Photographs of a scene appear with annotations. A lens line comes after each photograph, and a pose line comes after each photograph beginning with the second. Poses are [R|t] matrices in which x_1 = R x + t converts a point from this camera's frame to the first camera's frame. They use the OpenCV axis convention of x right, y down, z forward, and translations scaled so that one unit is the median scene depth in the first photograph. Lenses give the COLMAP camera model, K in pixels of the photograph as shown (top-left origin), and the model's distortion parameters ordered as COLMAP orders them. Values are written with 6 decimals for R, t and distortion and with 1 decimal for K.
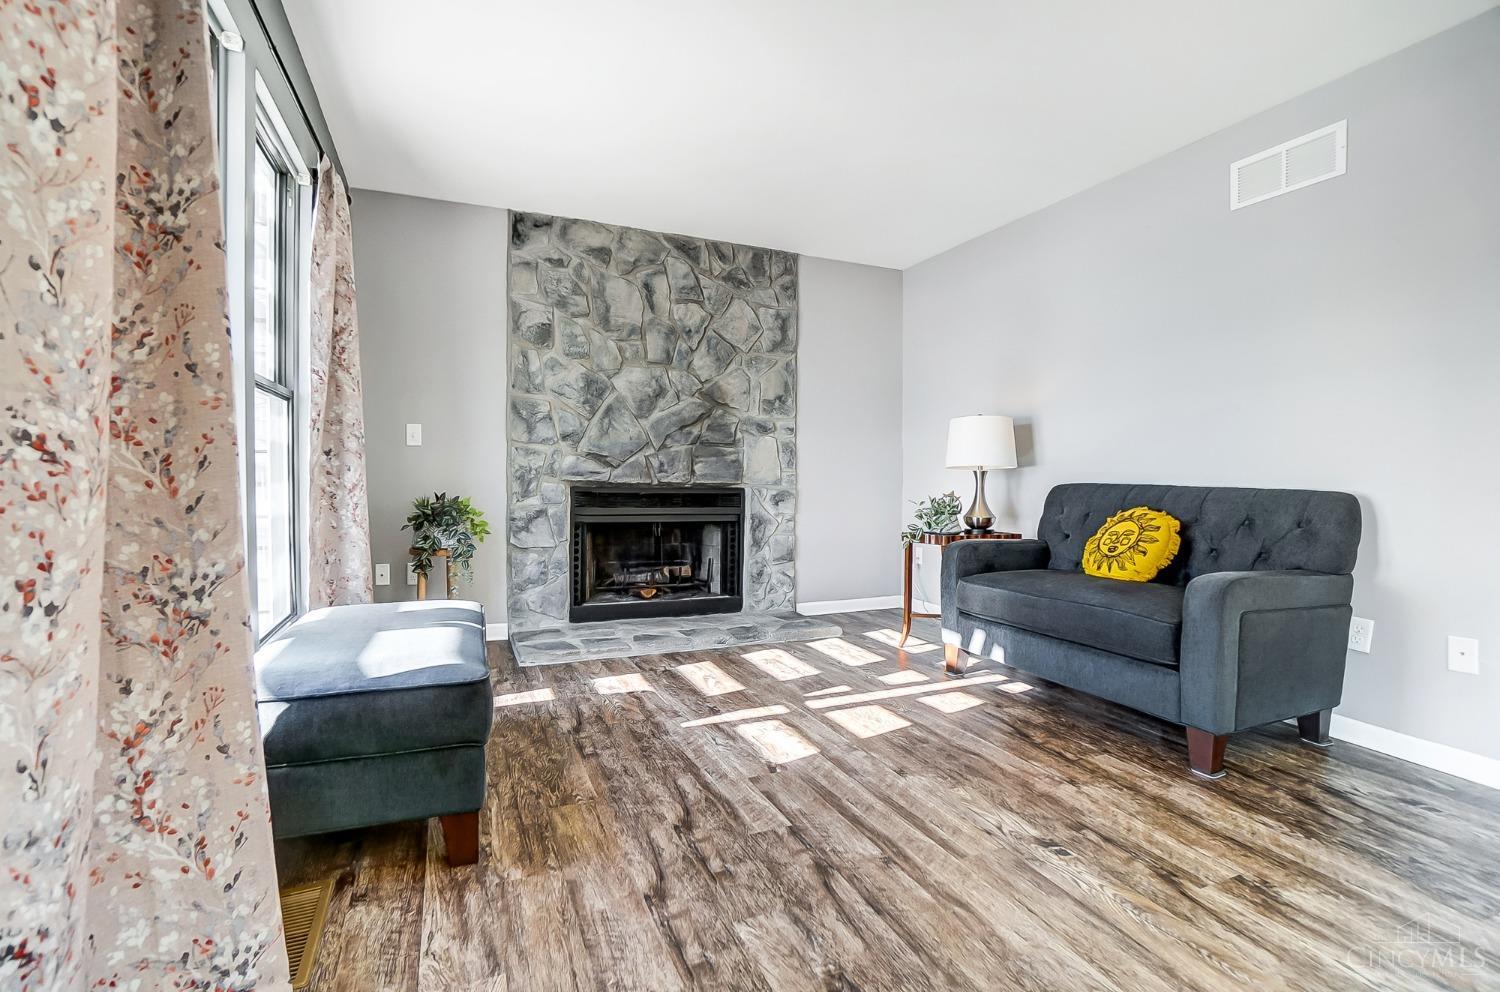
lens RADIAL K [[680.6, 0, 736.3], [0, 680.6, 485.4], [0, 0, 1]] dist [-0.062261, 0.021766]
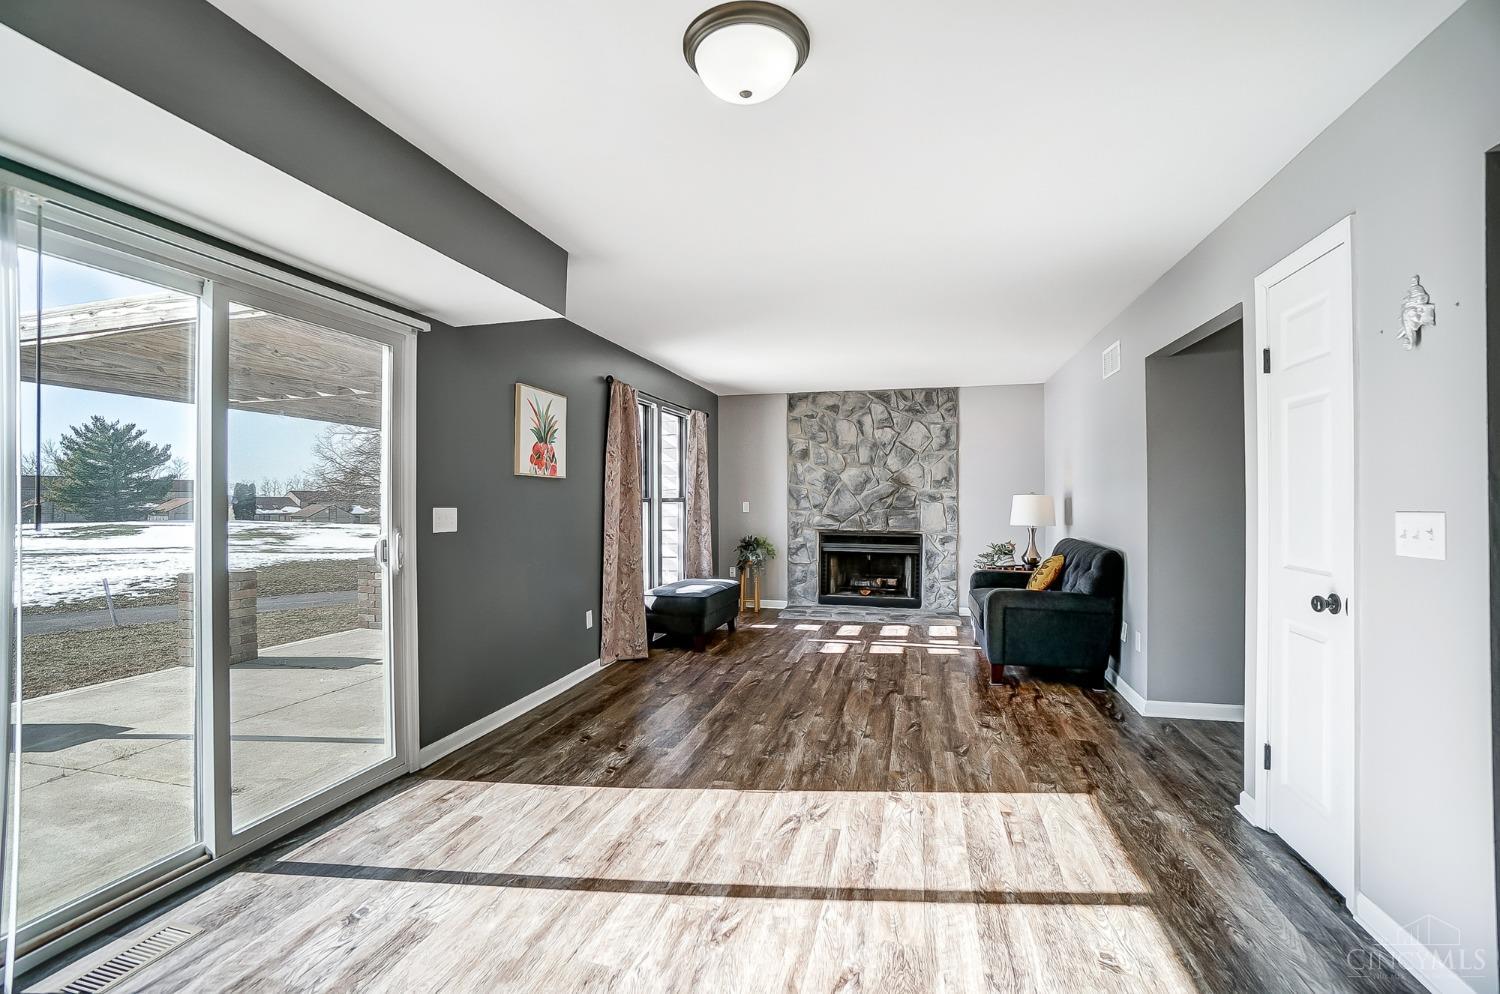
lens RADIAL K [[661.2, 0, 732.6], [0, 661.2, 499.2], [0, 0, 1]] dist [-0.057168, 0.000132]
pose [[0.785222, -0.009349, -0.619144, 0.709382], [-0.000531, 0.999875, -0.015771, -0.061319], [0.619214, 0.012712, 0.785119, -0.605880]]
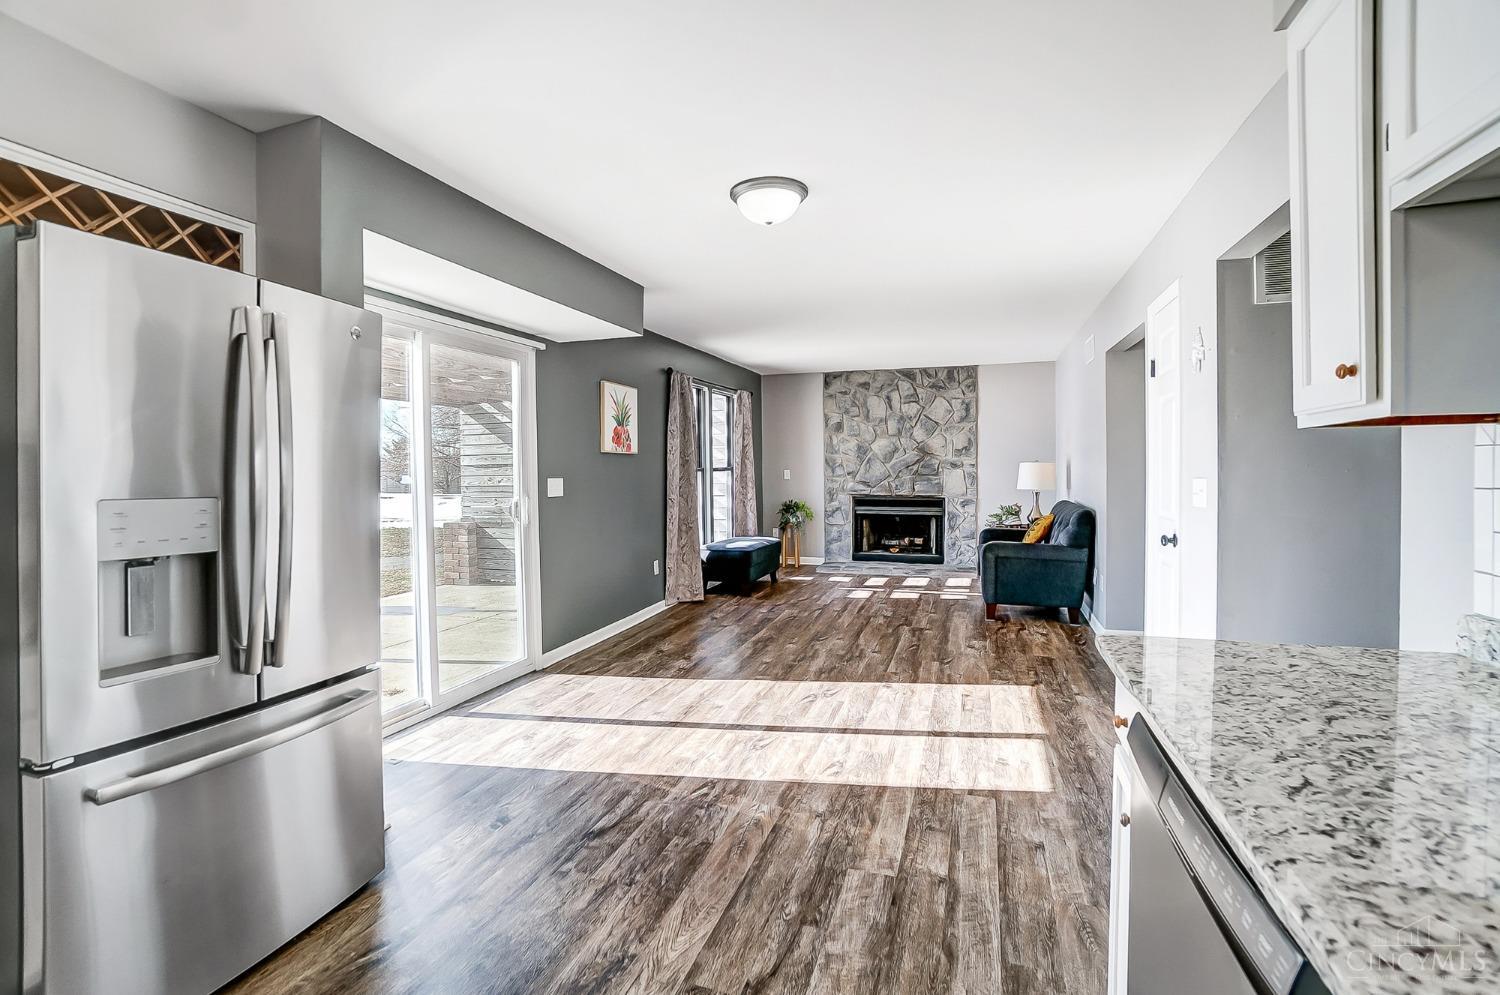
lens RADIAL K [[680.6, 0, 736.3], [0, 680.6, 486.9], [0, 0, 1]] dist [-0.062261, 0.021766]
pose [[0.743322, 0.004537, -0.668918, 0.906414], [0.007553, 0.999856, 0.015175, -0.064035], [0.668891, -0.016333, 0.743181, -0.826913]]
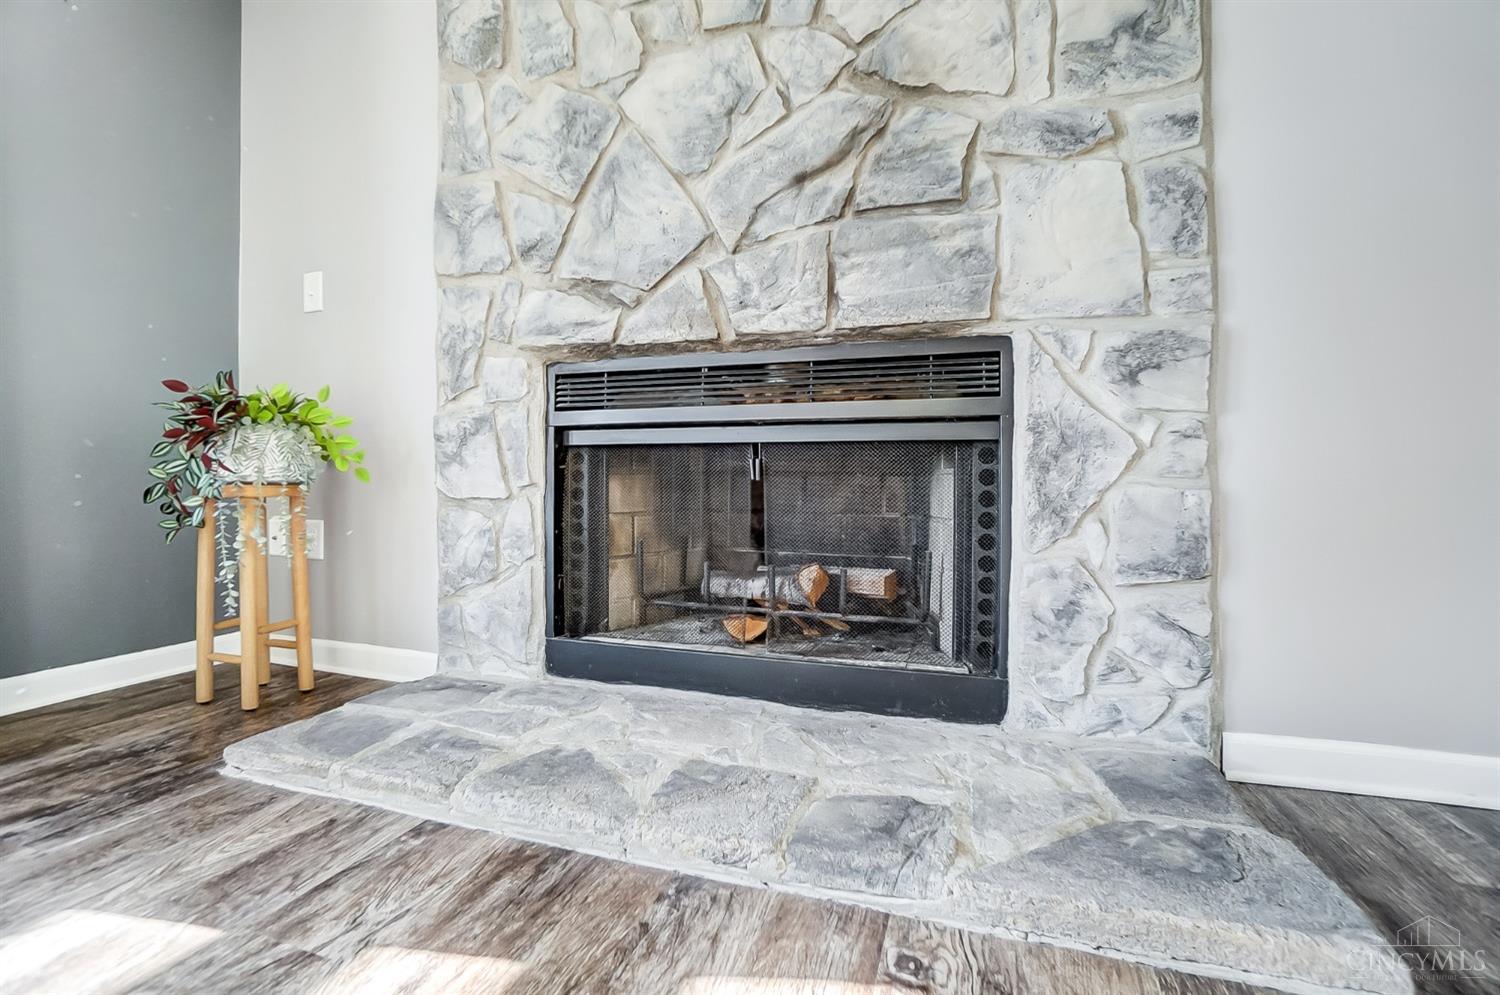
lens RADIAL K [[680.6, 0, 736.3], [0, 680.6, 486.9], [0, 0, 1]] dist [-0.062261, 0.021766]
pose [[0.741517, -0.007509, -0.670892, 0.139914], [0.001979, 0.999958, -0.009005, 0.084825], [0.670931, 0.005349, 0.741500, 0.750358]]
